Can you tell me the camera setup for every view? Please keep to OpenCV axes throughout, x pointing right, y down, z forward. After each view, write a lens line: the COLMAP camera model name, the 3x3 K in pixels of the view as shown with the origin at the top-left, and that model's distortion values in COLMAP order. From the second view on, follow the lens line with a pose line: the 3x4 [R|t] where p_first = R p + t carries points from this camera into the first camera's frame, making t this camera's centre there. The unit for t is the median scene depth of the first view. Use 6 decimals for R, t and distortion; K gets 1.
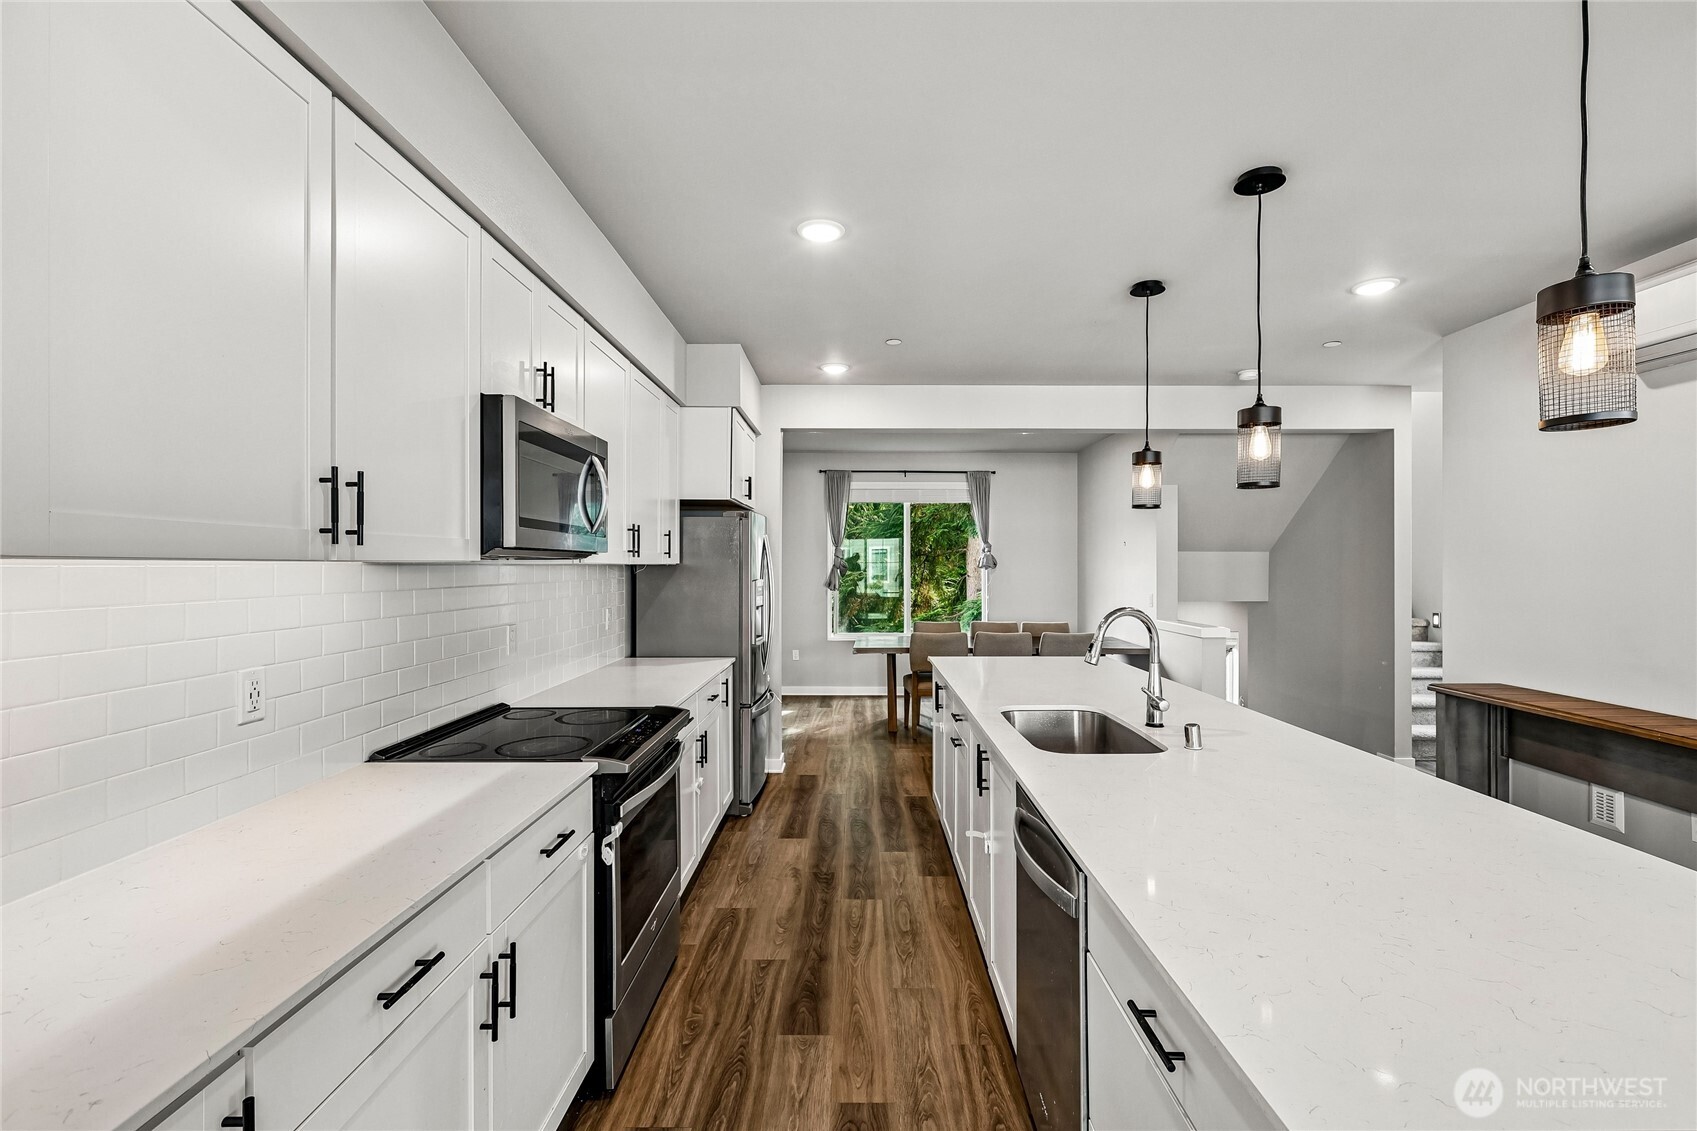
lens RADIAL K [[748.0, 0, 857.7], [0, 748.0, 570.2], [0, 0, 1]] dist [-0.002186, 0.000243]
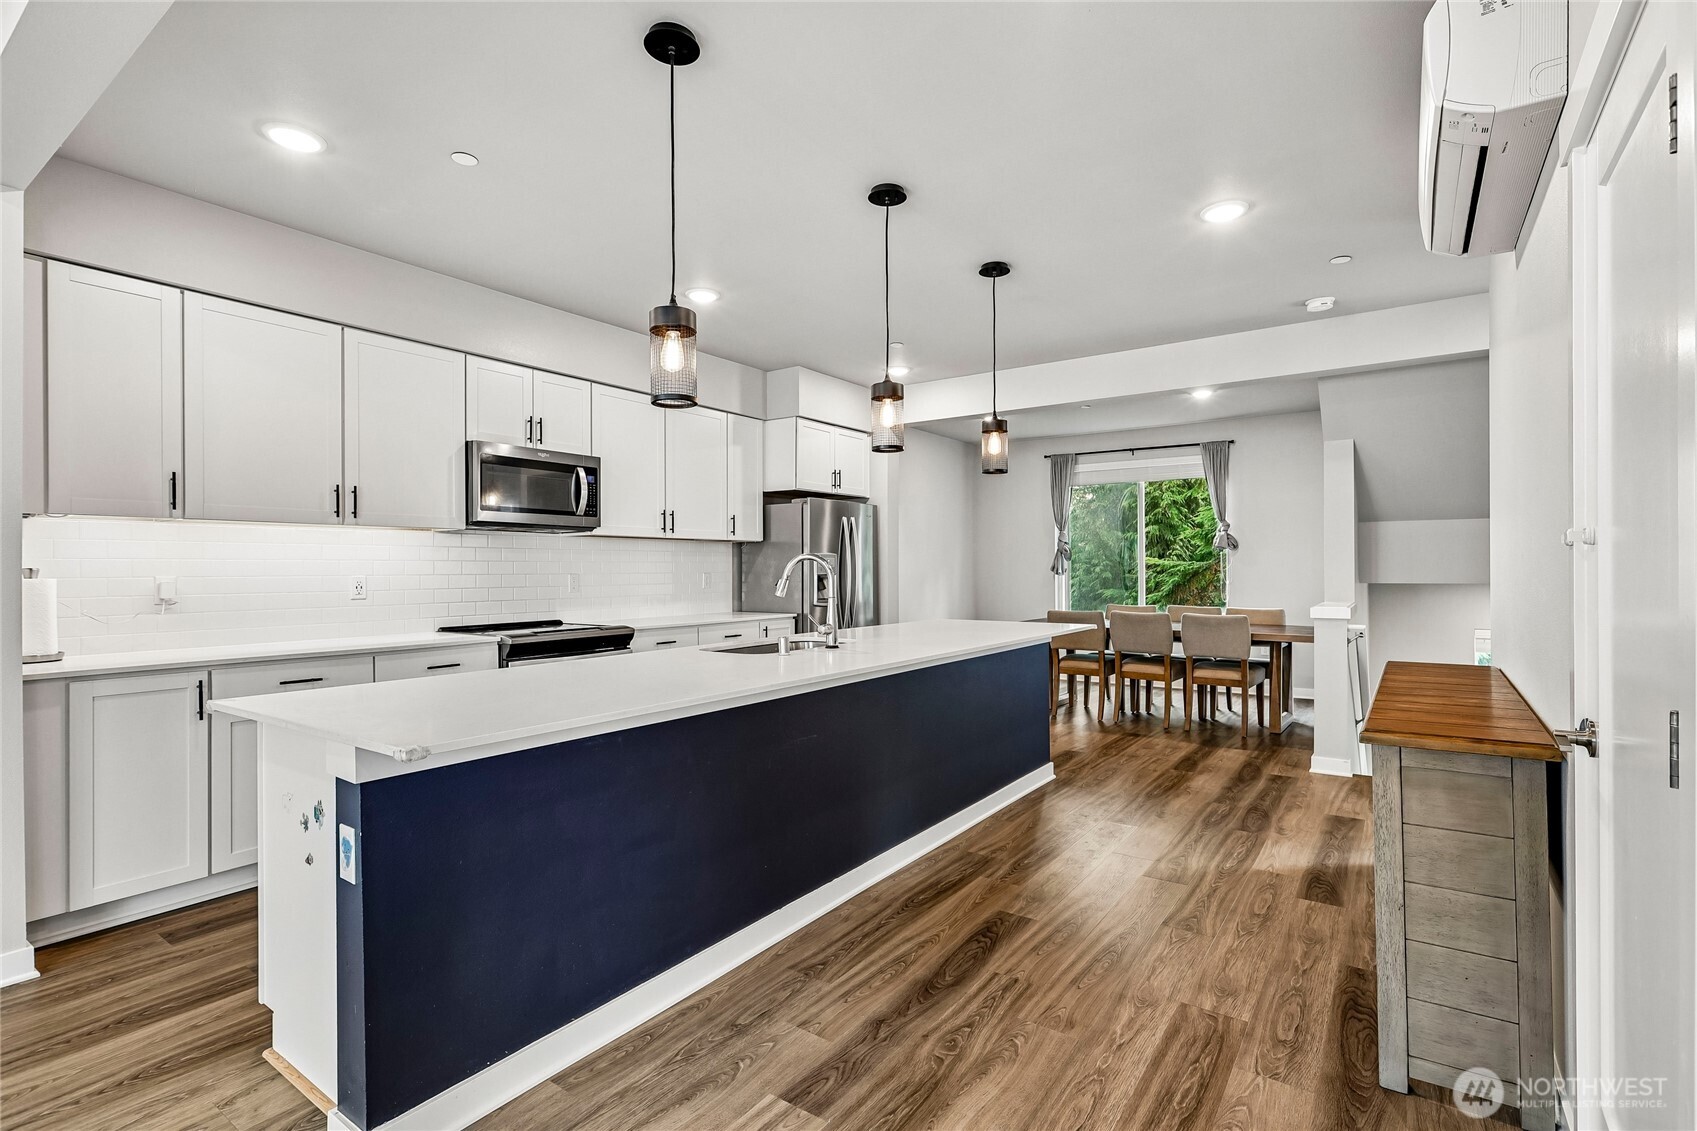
lens RADIAL K [[790.8, 0, 863.1], [0, 790.8, 567.3], [0, 0, 1]] dist [0.004638, 0.000078]
pose [[0.822822, -0.004073, -0.568284, 0.932442], [0.000186, 0.999976, -0.006898, 0.064378], [0.568299, 0.005570, 0.822803, -0.054406]]
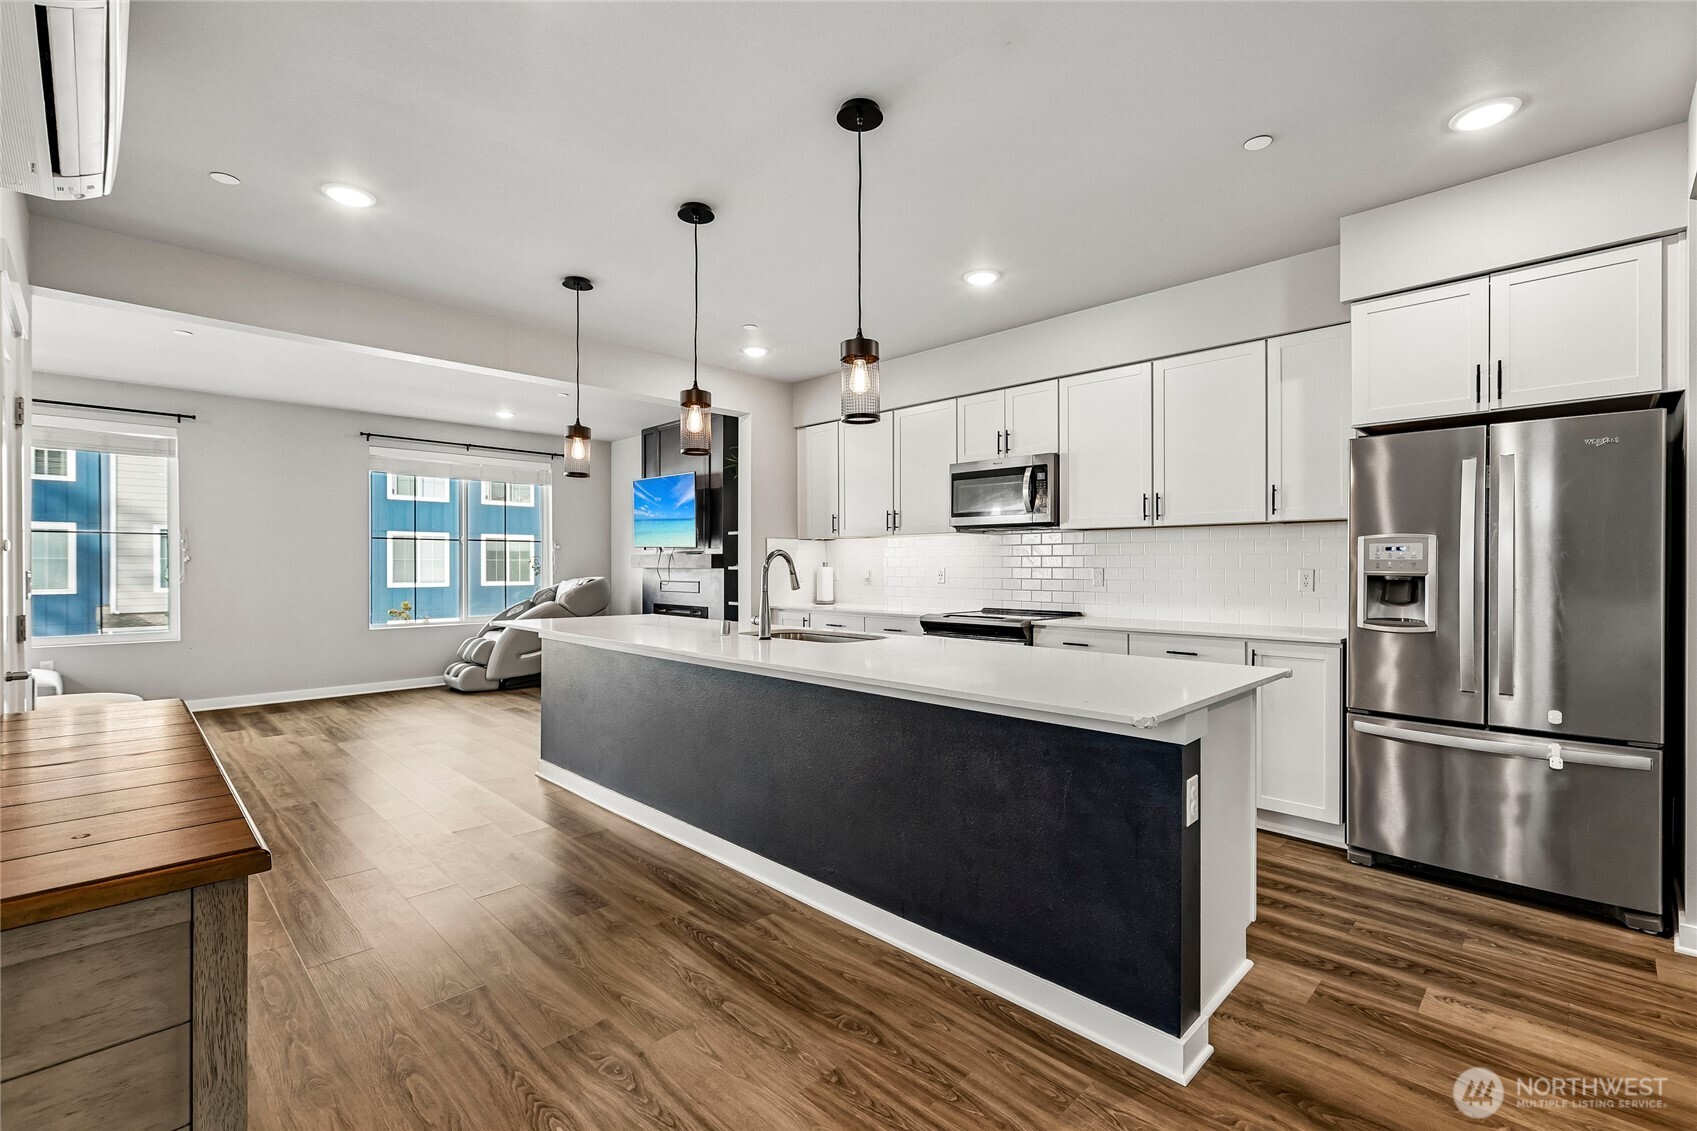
lens RADIAL K [[748.0, 0, 857.7], [0, 748.0, 570.2], [0, 0, 1]] dist [-0.002186, 0.000243]
pose [[-0.700816, 0.006869, -0.713309, 0.955012], [-0.003085, 0.999915, 0.012660, 0.054557], [0.713336, 0.011073, -0.700735, 1.588653]]
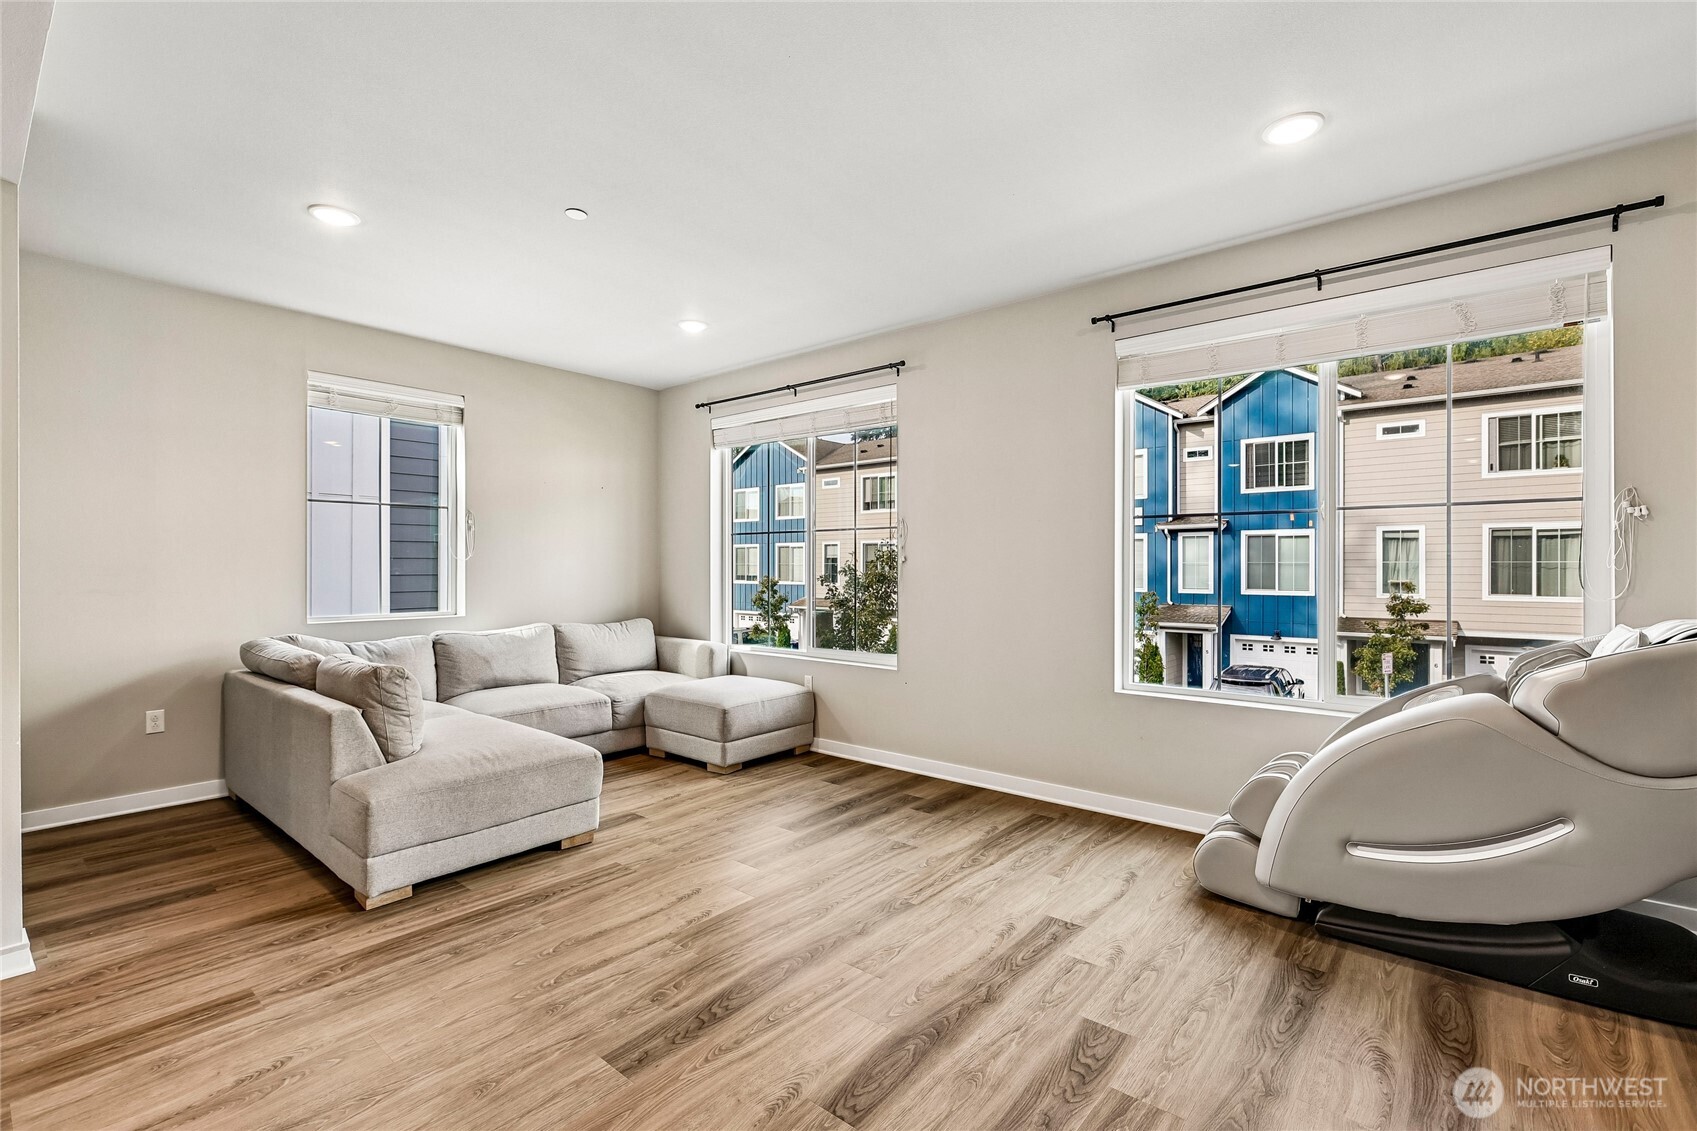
lens RADIAL K [[748.0, 0, 857.7], [0, 748.0, 570.2], [0, 0, 1]] dist [-0.002186, 0.000243]
pose [[-0.771065, -0.001654, 0.636754, -0.071066], [0.004158, 0.999962, 0.007633, 0.064331], [-0.636743, 0.008533, -0.771029, 0.107281]]
